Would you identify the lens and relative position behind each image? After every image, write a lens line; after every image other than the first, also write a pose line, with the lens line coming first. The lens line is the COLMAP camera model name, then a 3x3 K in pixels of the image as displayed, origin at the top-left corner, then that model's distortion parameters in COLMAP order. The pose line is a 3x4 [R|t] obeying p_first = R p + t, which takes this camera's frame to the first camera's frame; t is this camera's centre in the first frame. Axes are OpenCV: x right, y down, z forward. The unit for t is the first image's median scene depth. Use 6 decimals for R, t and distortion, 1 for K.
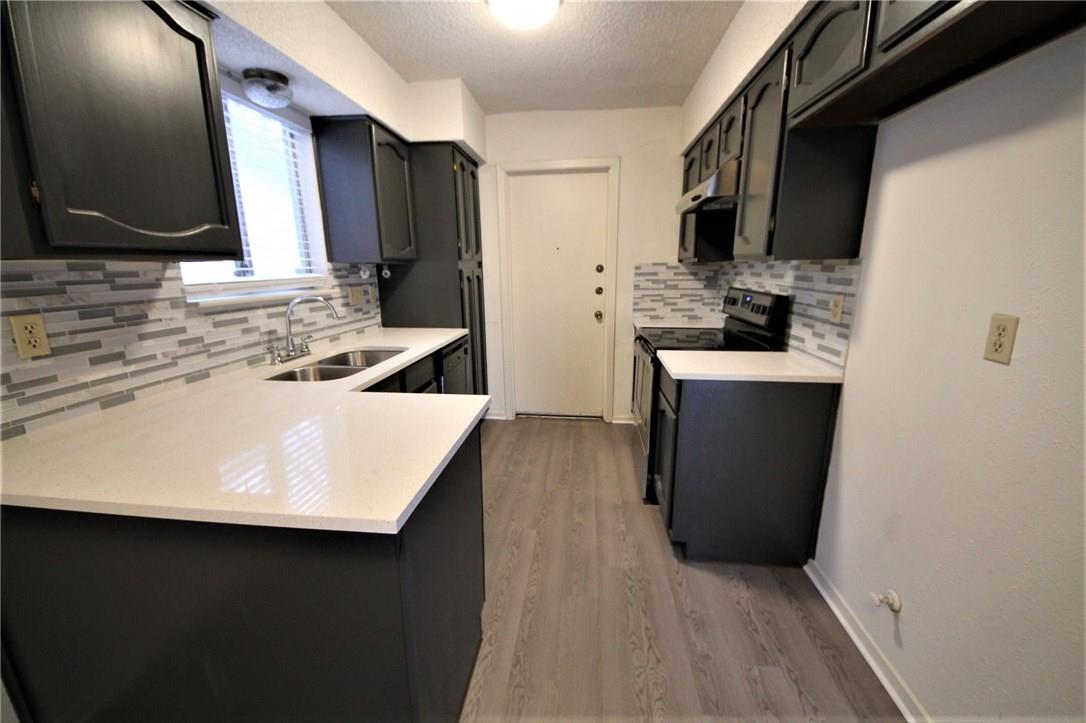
lens RADIAL K [[424.6, 0, 542.8], [0, 424.6, 367.8], [0, 0, 1]] dist [0.002113, -0.011775]
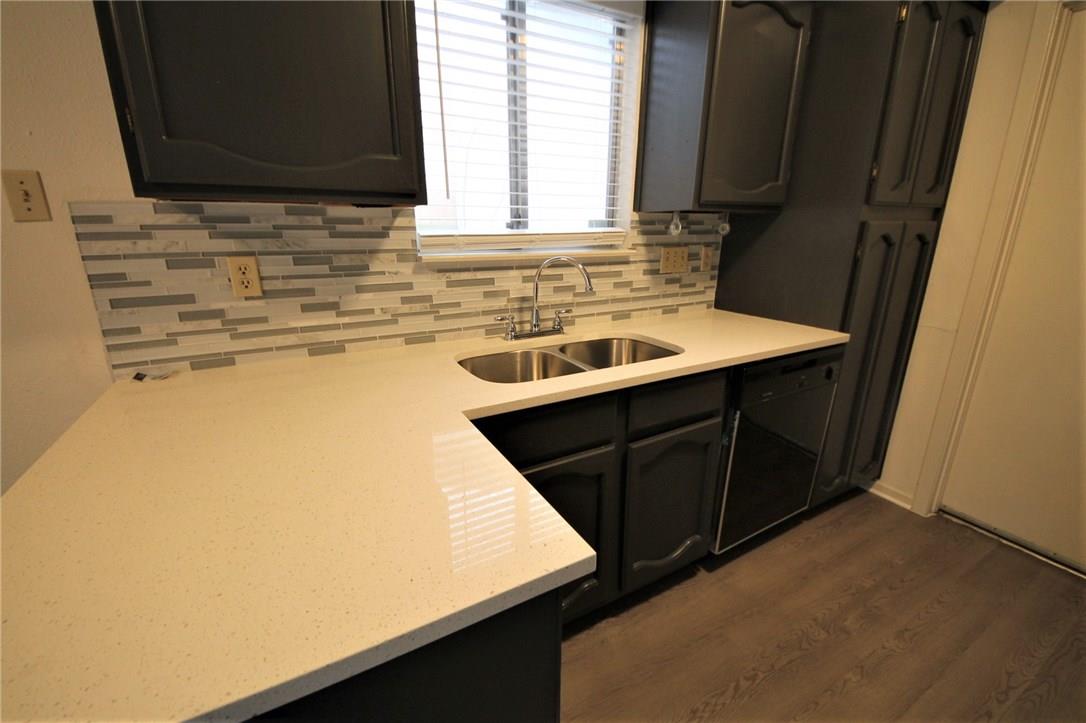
lens RADIAL K [[448.9, 0, 539.7], [0, 448.9, 364.6], [0, 0, 1]] dist [0.059916, -0.046112]
pose [[0.576763, 0.248239, -0.778281, 0.089453], [-0.194464, 0.967046, 0.164335, -0.113918], [0.793428, 0.056566, 0.606030, 0.521001]]
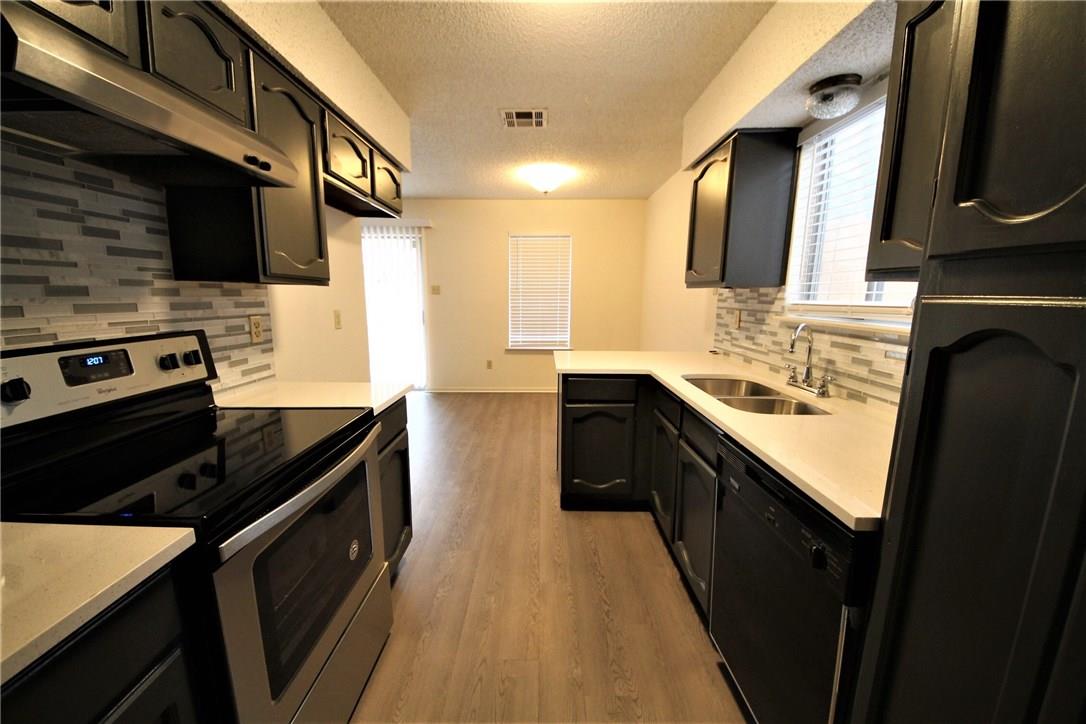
lens RADIAL K [[413.7, 0, 539.9], [0, 413.7, 364.3], [0, 0, 1]] dist [0.035486, -0.025958]
pose [[-0.995412, 0.016996, -0.094163, 0.068245], [-0.021333, 0.919907, 0.391555, -0.432431], [0.093276, 0.391767, -0.915324, 1.832732]]
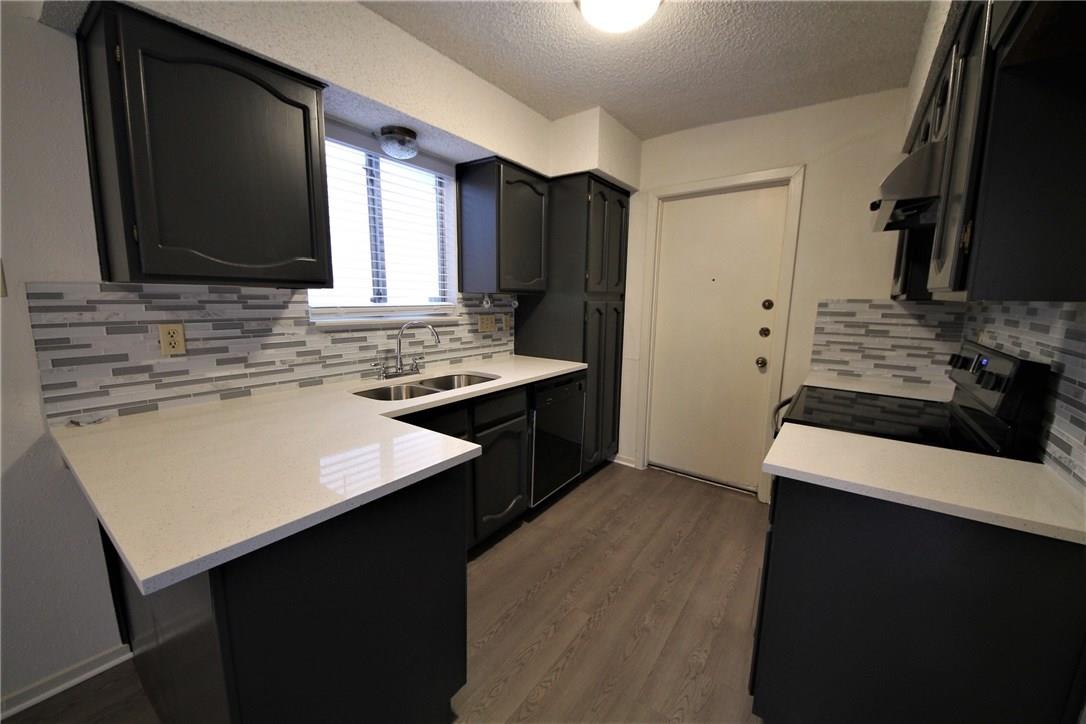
lens RADIAL K [[413.7, 0, 539.9], [0, 413.7, 364.3], [0, 0, 1]] dist [0.035486, -0.025958]
pose [[0.867608, 0.099365, -0.487219, 0.278753], [-0.136395, 0.989805, -0.041021, -0.059660], [0.478176, 0.102044, 0.872316, 0.224585]]
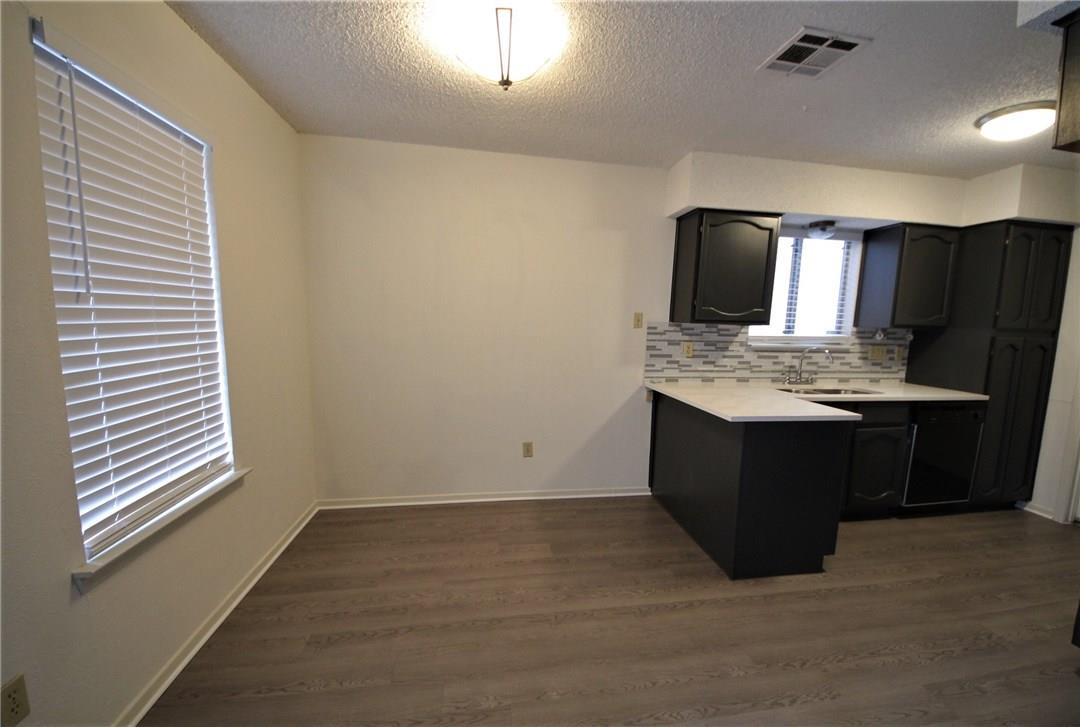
lens RADIAL K [[430.5, 0, 558.7], [0, 430.5, 376.5], [0, 0, 1]] dist [0.030264, -0.022188]
pose [[0.275610, 0.136636, -0.951509, 0.778624], [-0.249431, 0.966108, 0.066483, 0.073410], [0.928345, 0.219012, 0.300350, -0.384482]]
